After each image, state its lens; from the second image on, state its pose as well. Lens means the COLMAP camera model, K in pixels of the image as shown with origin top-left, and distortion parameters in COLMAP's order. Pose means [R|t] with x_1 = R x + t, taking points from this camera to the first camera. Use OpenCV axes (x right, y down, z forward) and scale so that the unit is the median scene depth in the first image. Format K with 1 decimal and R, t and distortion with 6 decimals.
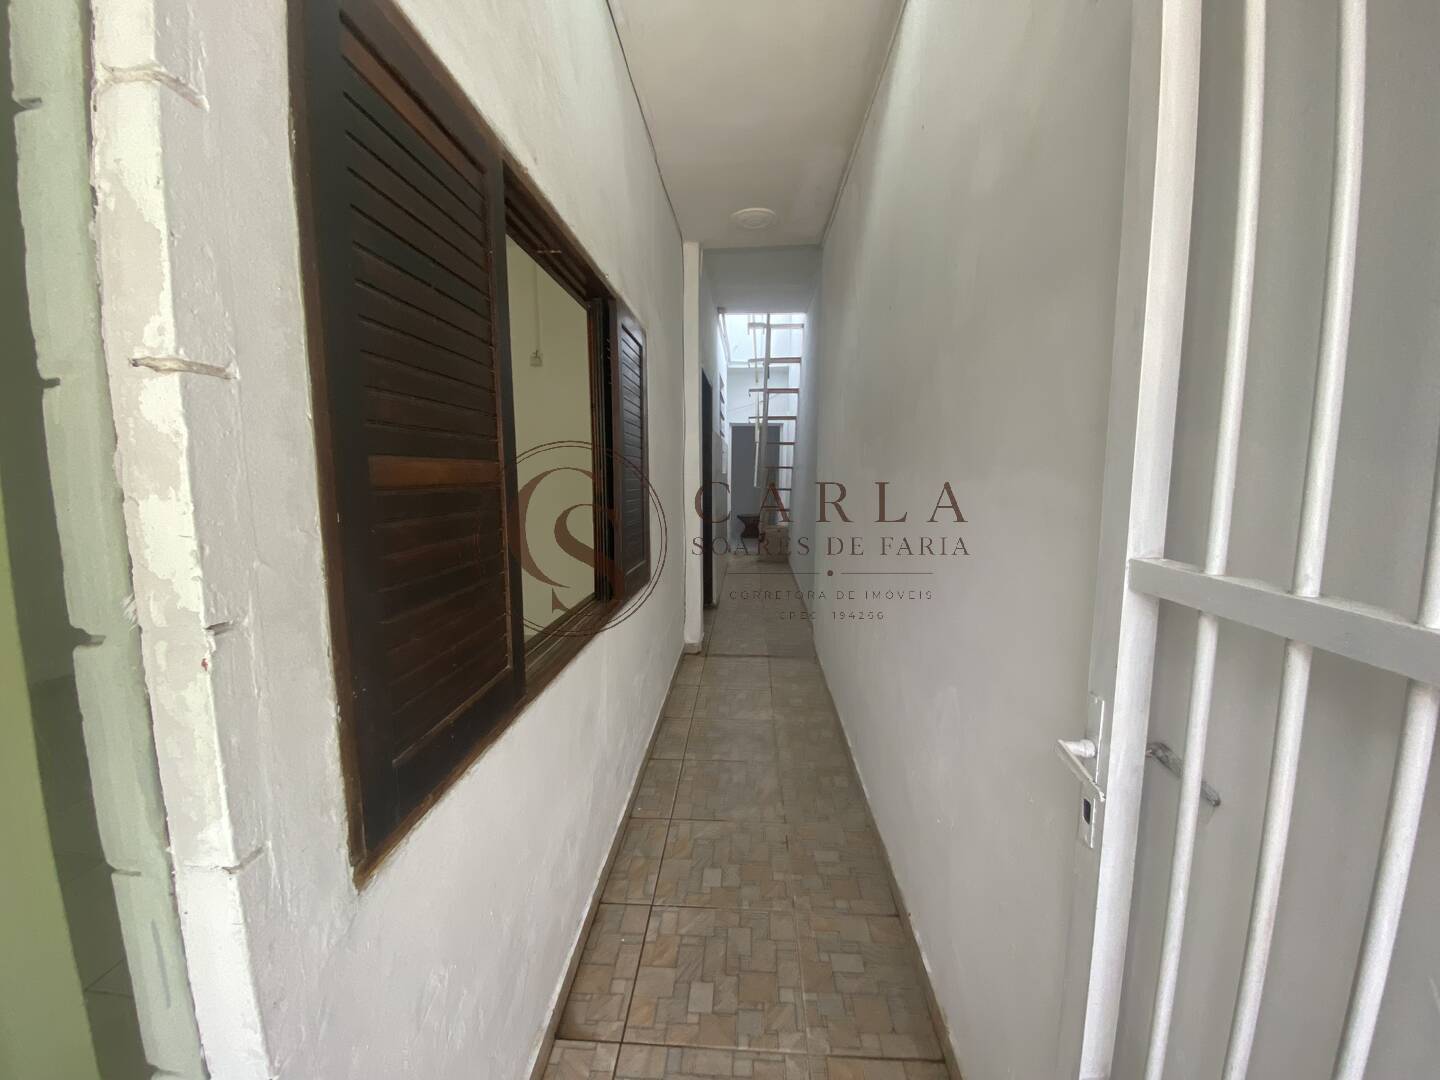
lens RADIAL K [[582.8, 0, 720.0], [0, 582.8, 540.0], [0, 0, 1]] dist [0.015169, -0.018413]
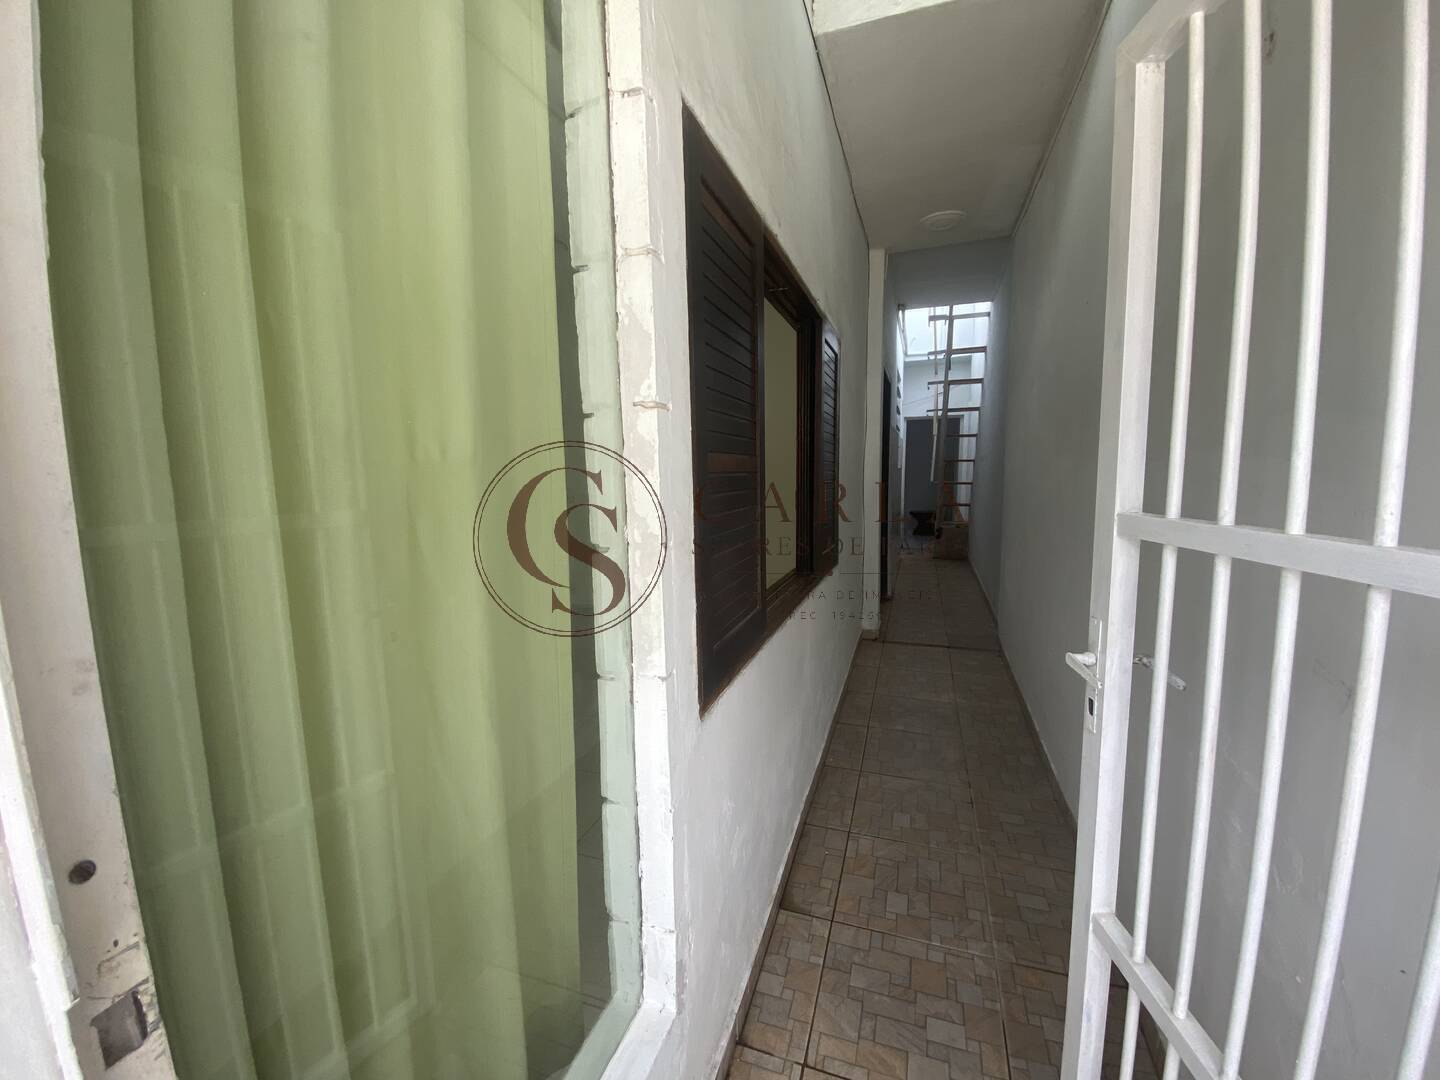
lens RADIAL K [[587.8, 0, 720.0], [0, 587.8, 540.0], [0, 0, 1]] dist [0.040159, -0.043970]
pose [[0.962679, 0.012889, -0.270339, -0.037437], [-0.012431, 0.999917, 0.003410, 0.026384], [0.270360, 0.000078, 0.962759, -0.156292]]
